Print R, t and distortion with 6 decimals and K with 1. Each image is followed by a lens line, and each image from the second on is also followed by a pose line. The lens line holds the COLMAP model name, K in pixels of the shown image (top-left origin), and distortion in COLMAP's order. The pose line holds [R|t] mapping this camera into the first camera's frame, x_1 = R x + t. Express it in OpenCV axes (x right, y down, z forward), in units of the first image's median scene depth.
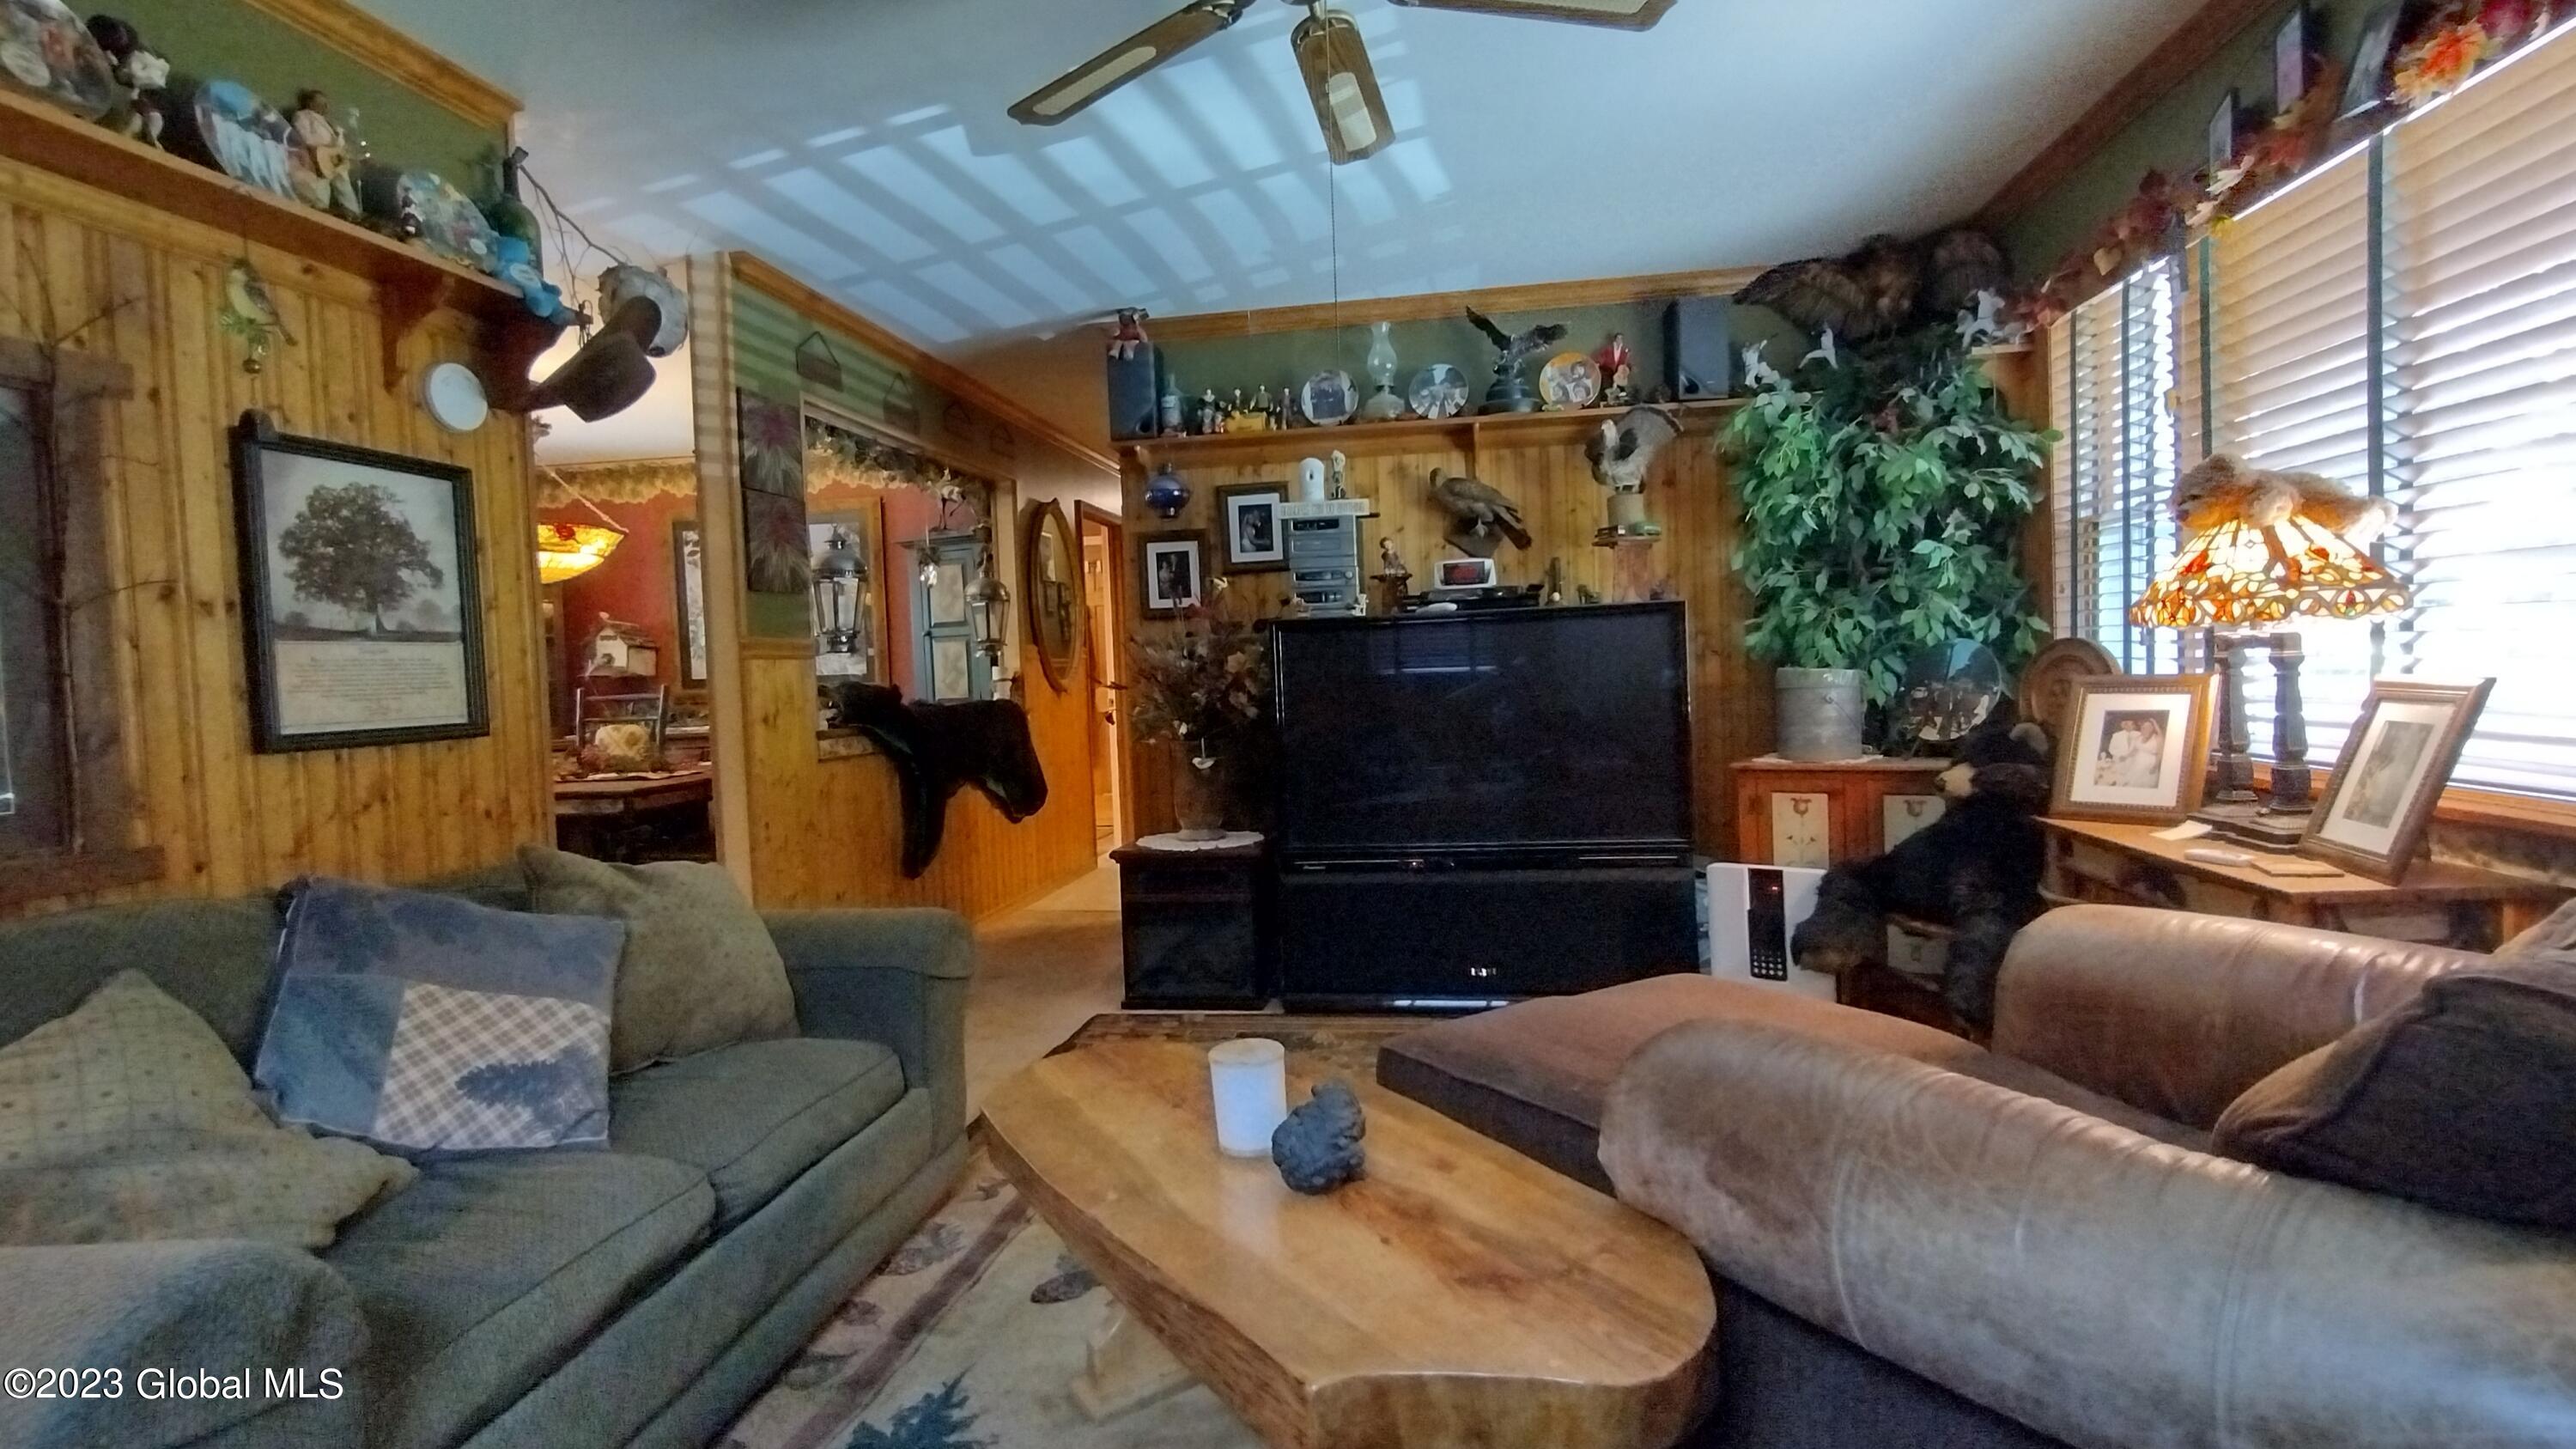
lens RADIAL K [[1194.8, 0, 1305.5], [0, 1194.8, 705.7], [0, 0, 1]] dist [-0.000139, 0.000531]
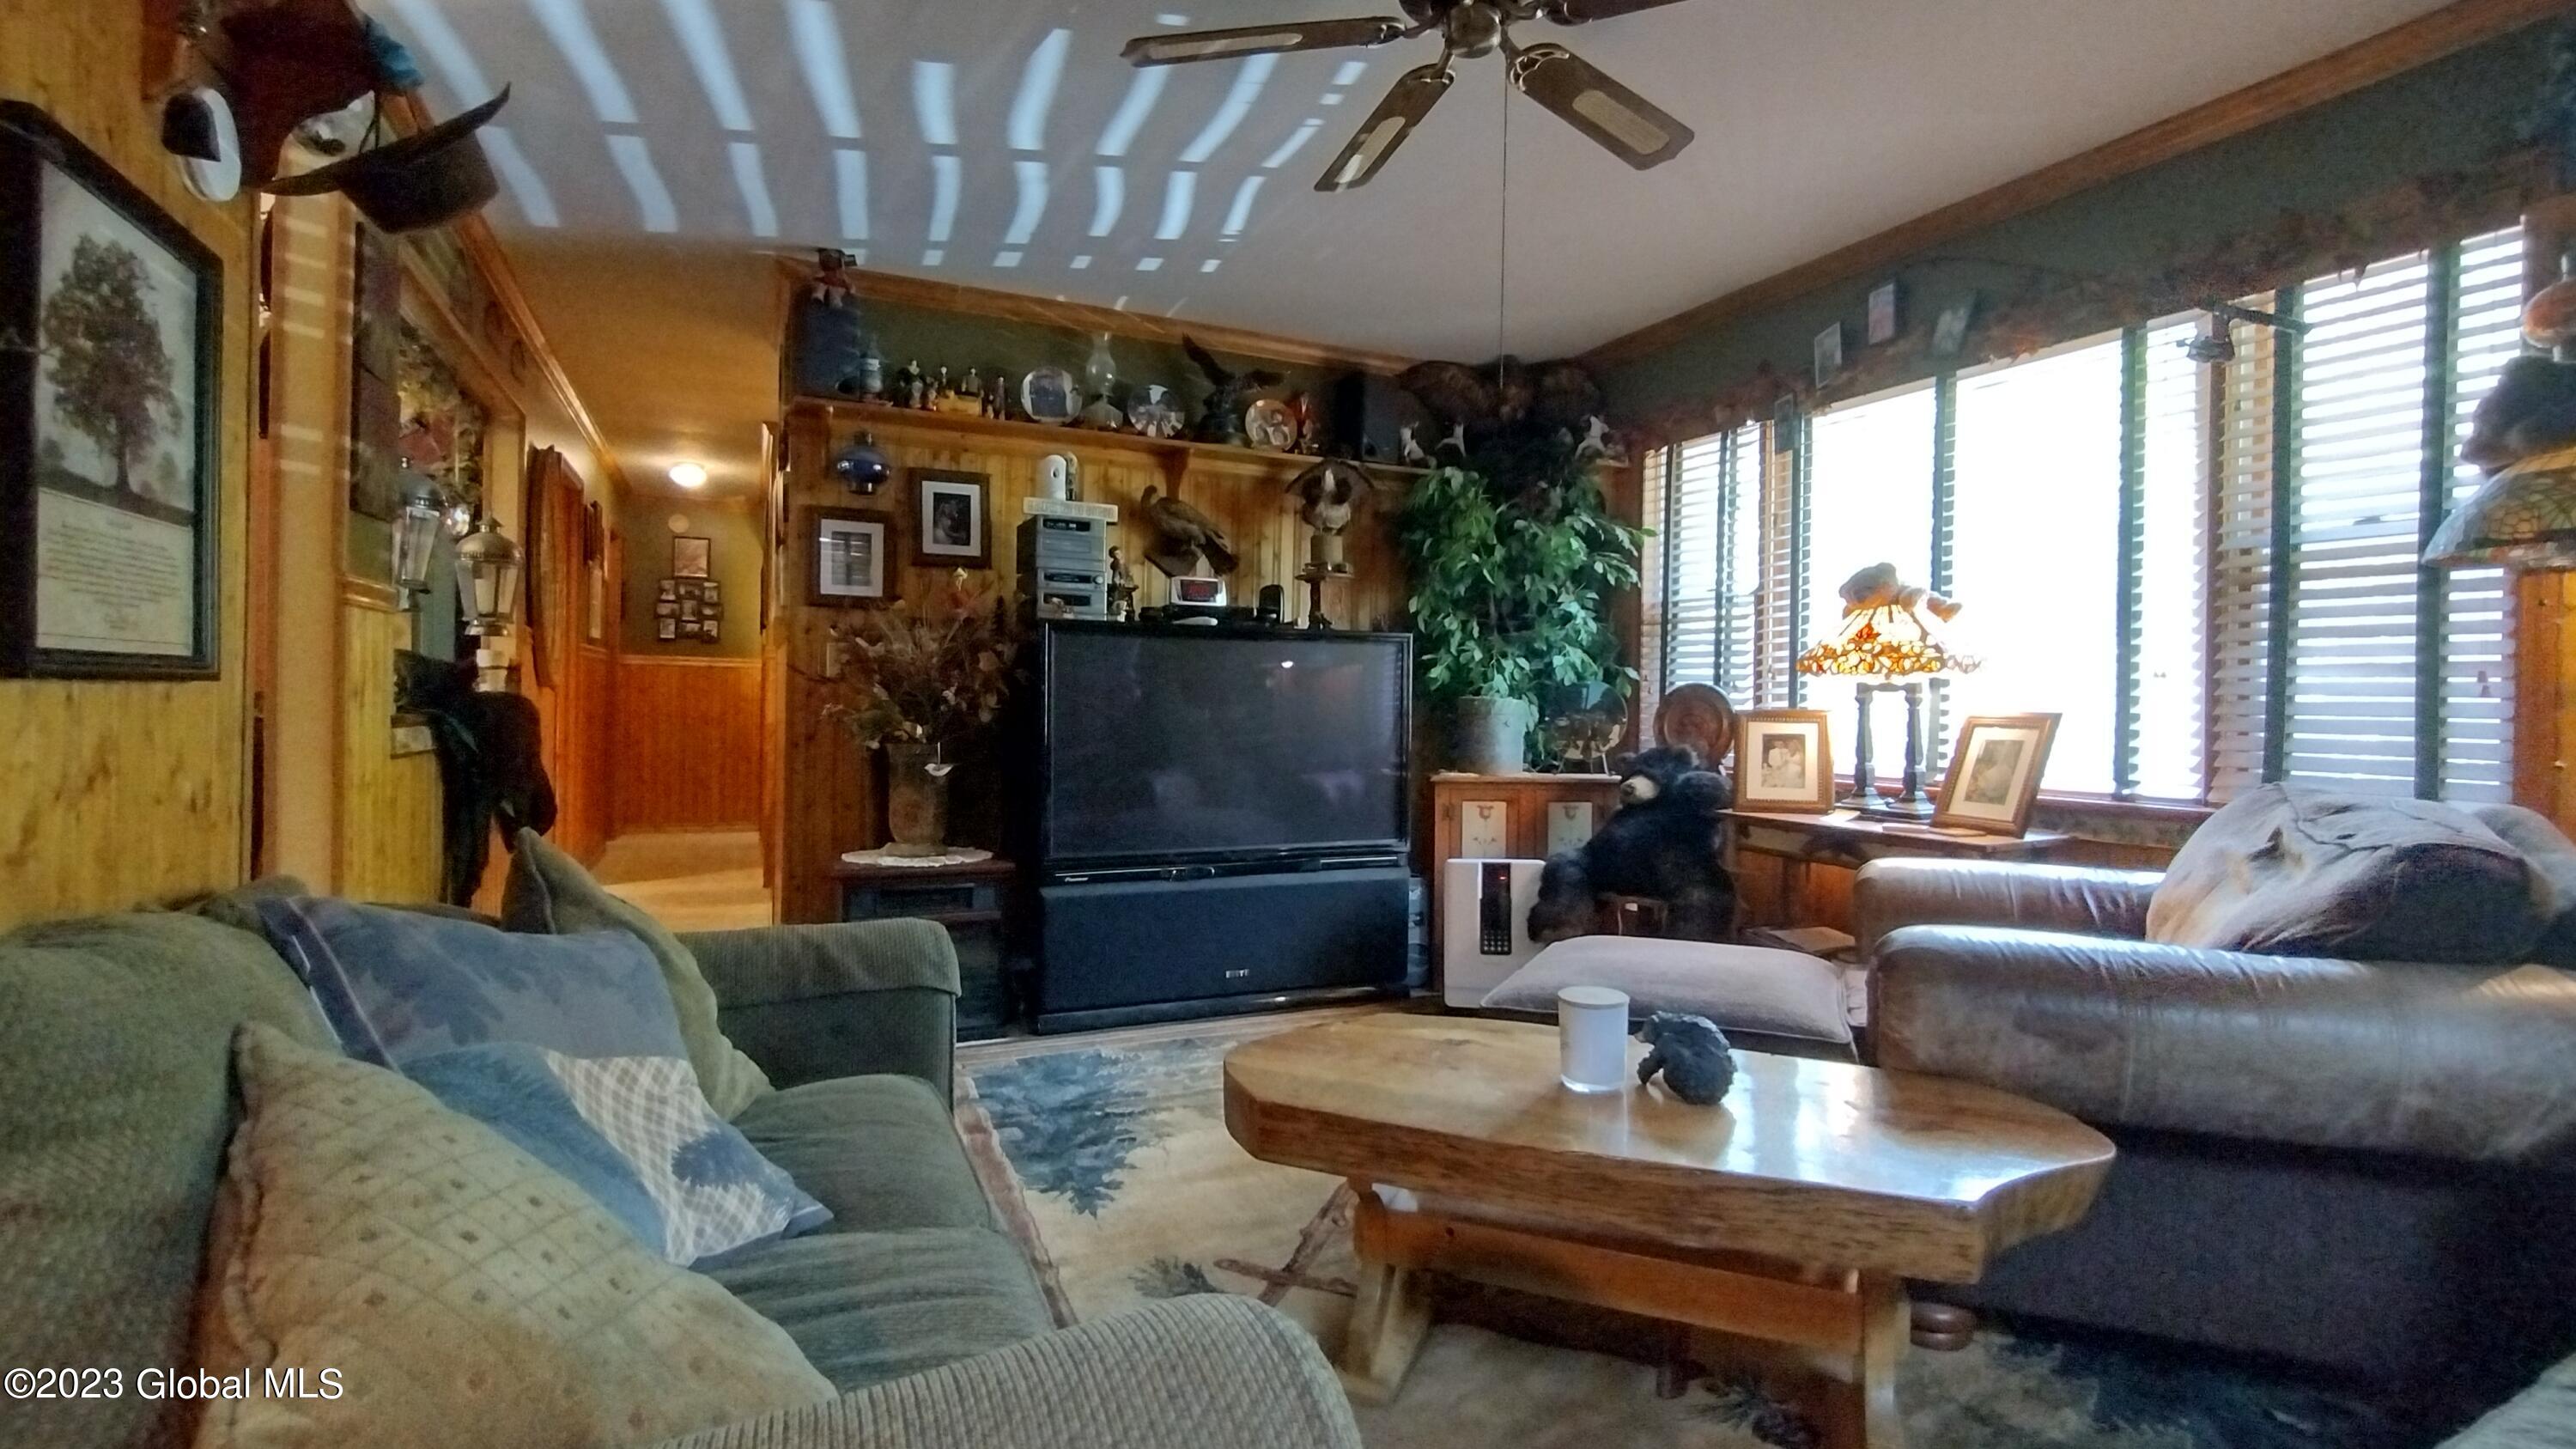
lens RADIAL K [[1194.8, 0, 1305.5], [0, 1194.8, 705.7], [0, 0, 1]] dist [-0.000139, 0.000531]
pose [[0.822662, 0.049934, 0.566334, -0.381723], [-0.028609, 0.998509, -0.046481, 0.034791], [-0.567811, 0.022036, 0.822864, 0.101933]]
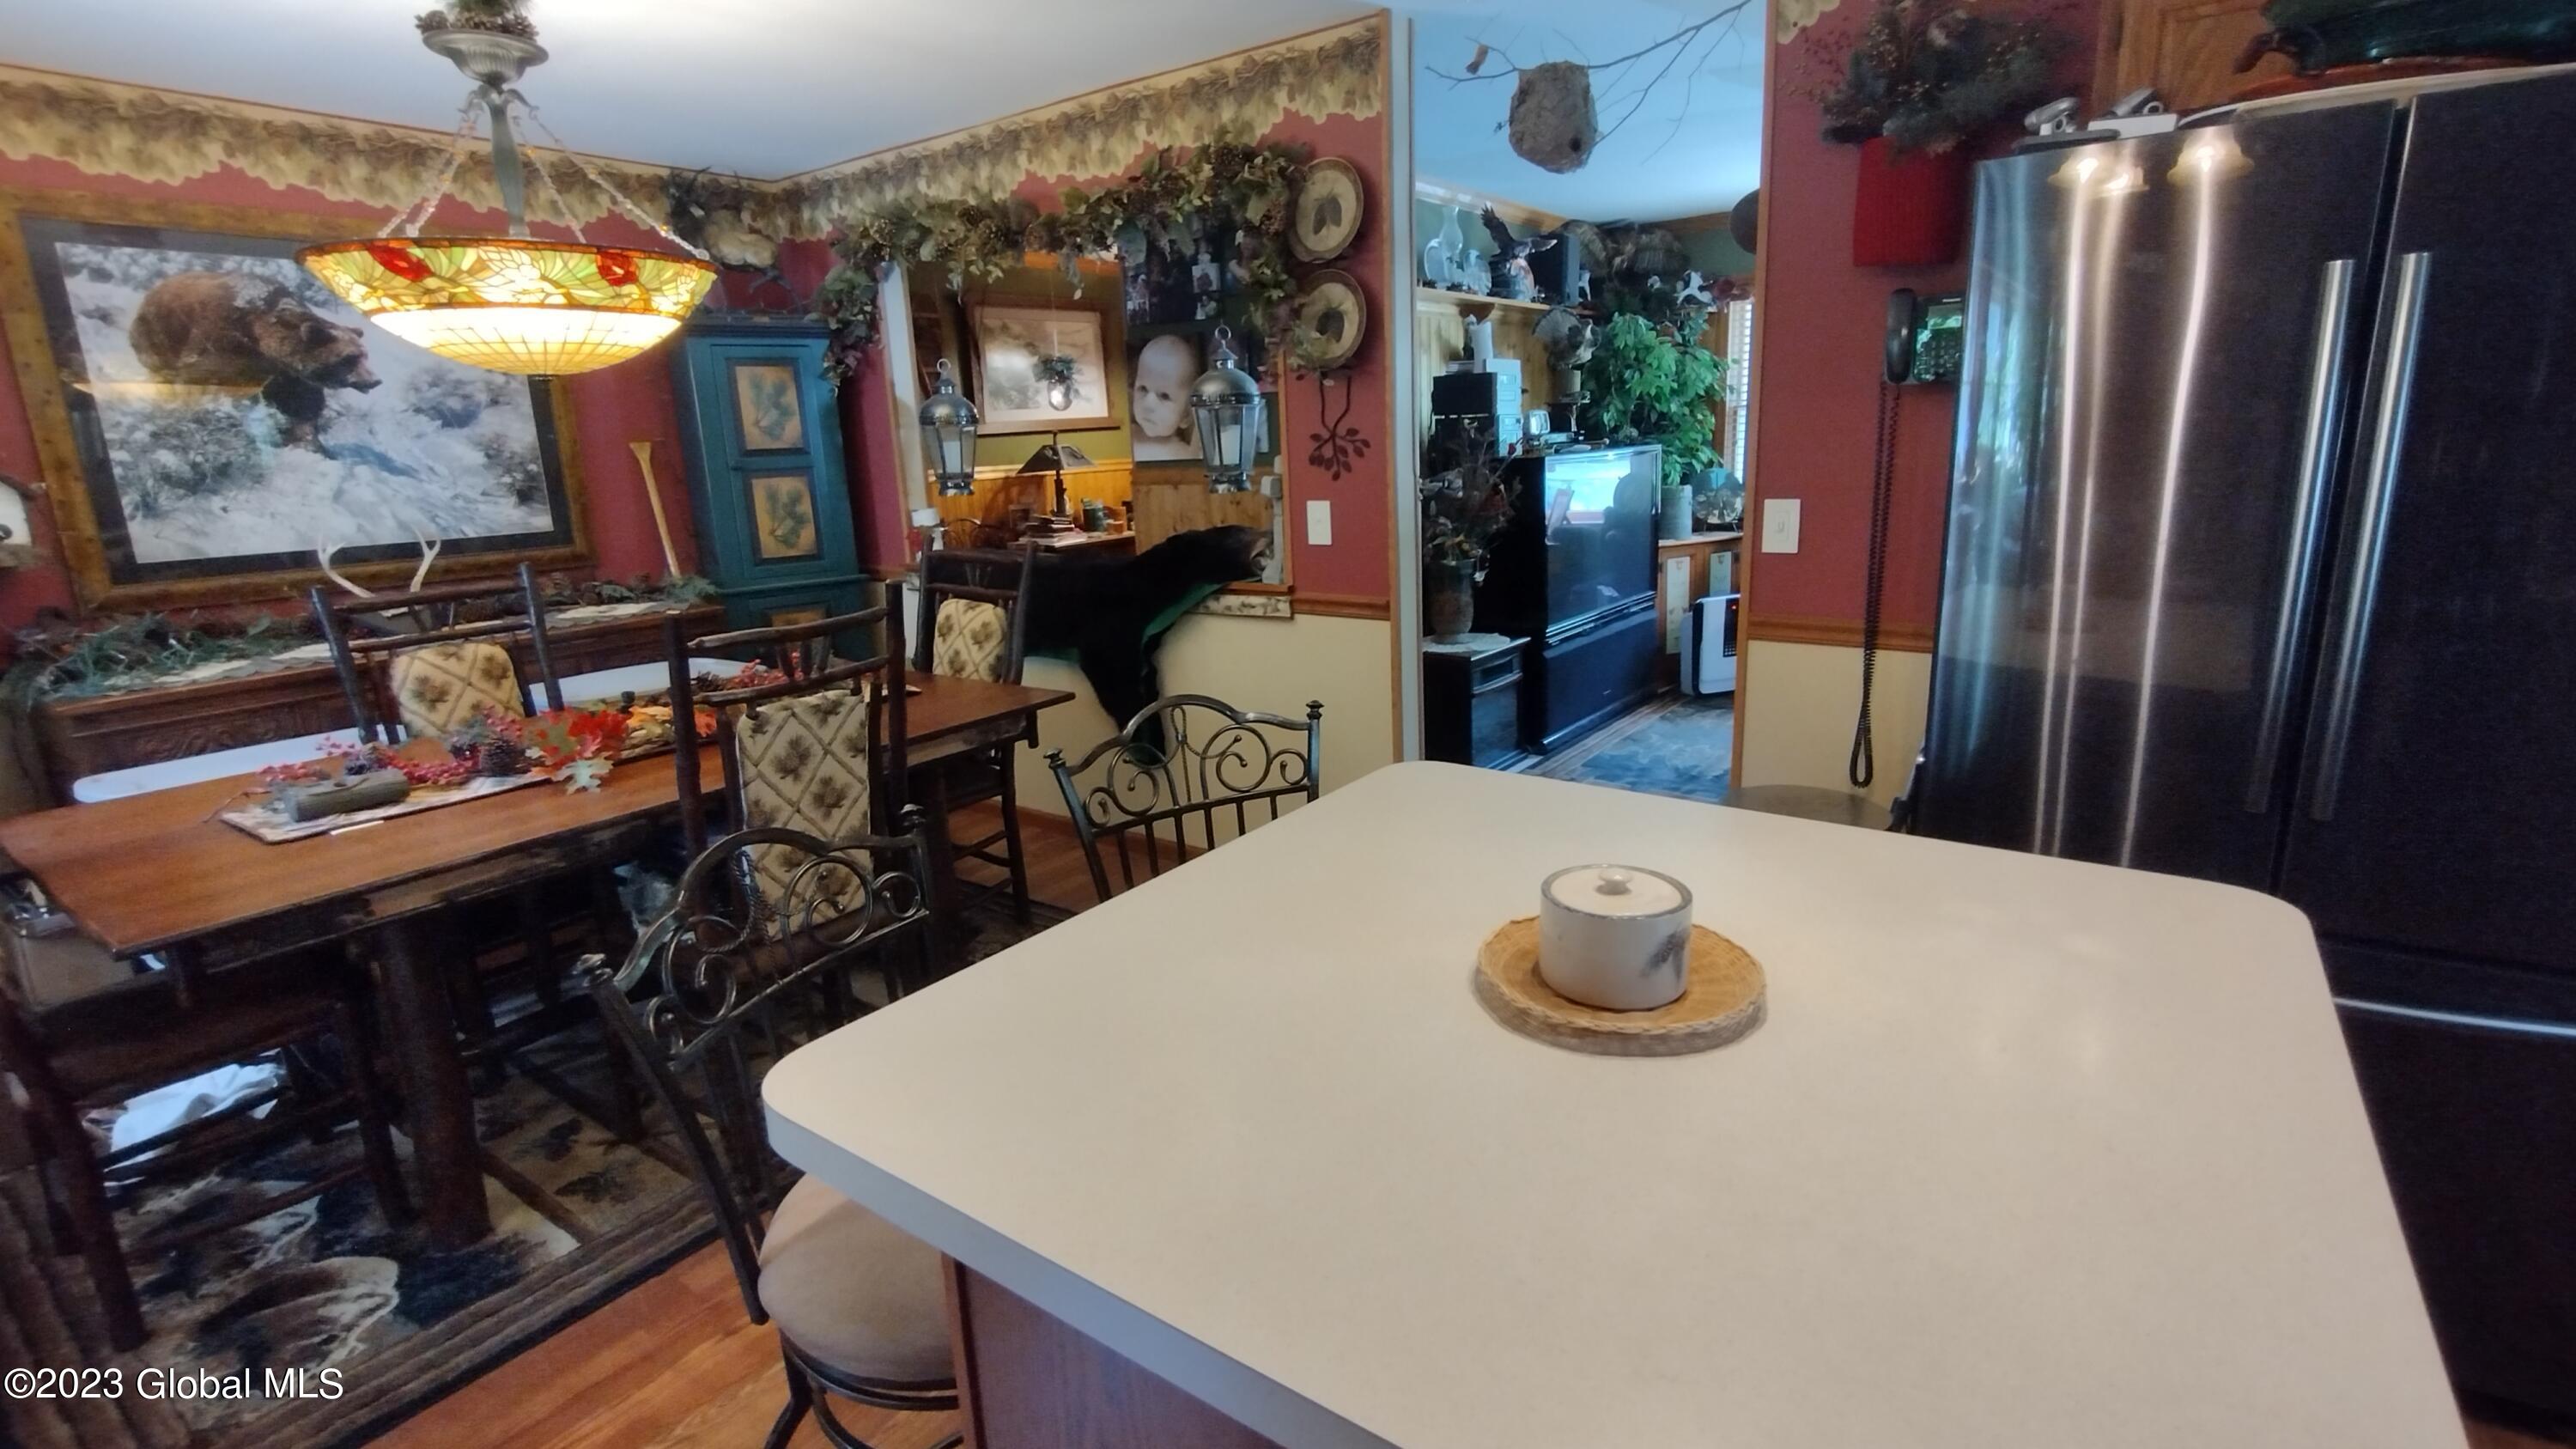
lens RADIAL K [[1174.7, 0, 1300.1], [0, 1174.7, 715.9], [0, 0, 1]] dist [-0.001645, -0.000388]
pose [[0.463702, -0.188341, 0.865742, -1.264061], [0.054679, 0.981365, 0.184207, -0.043181], [-0.884302, -0.038079, 0.465359, 0.619193]]
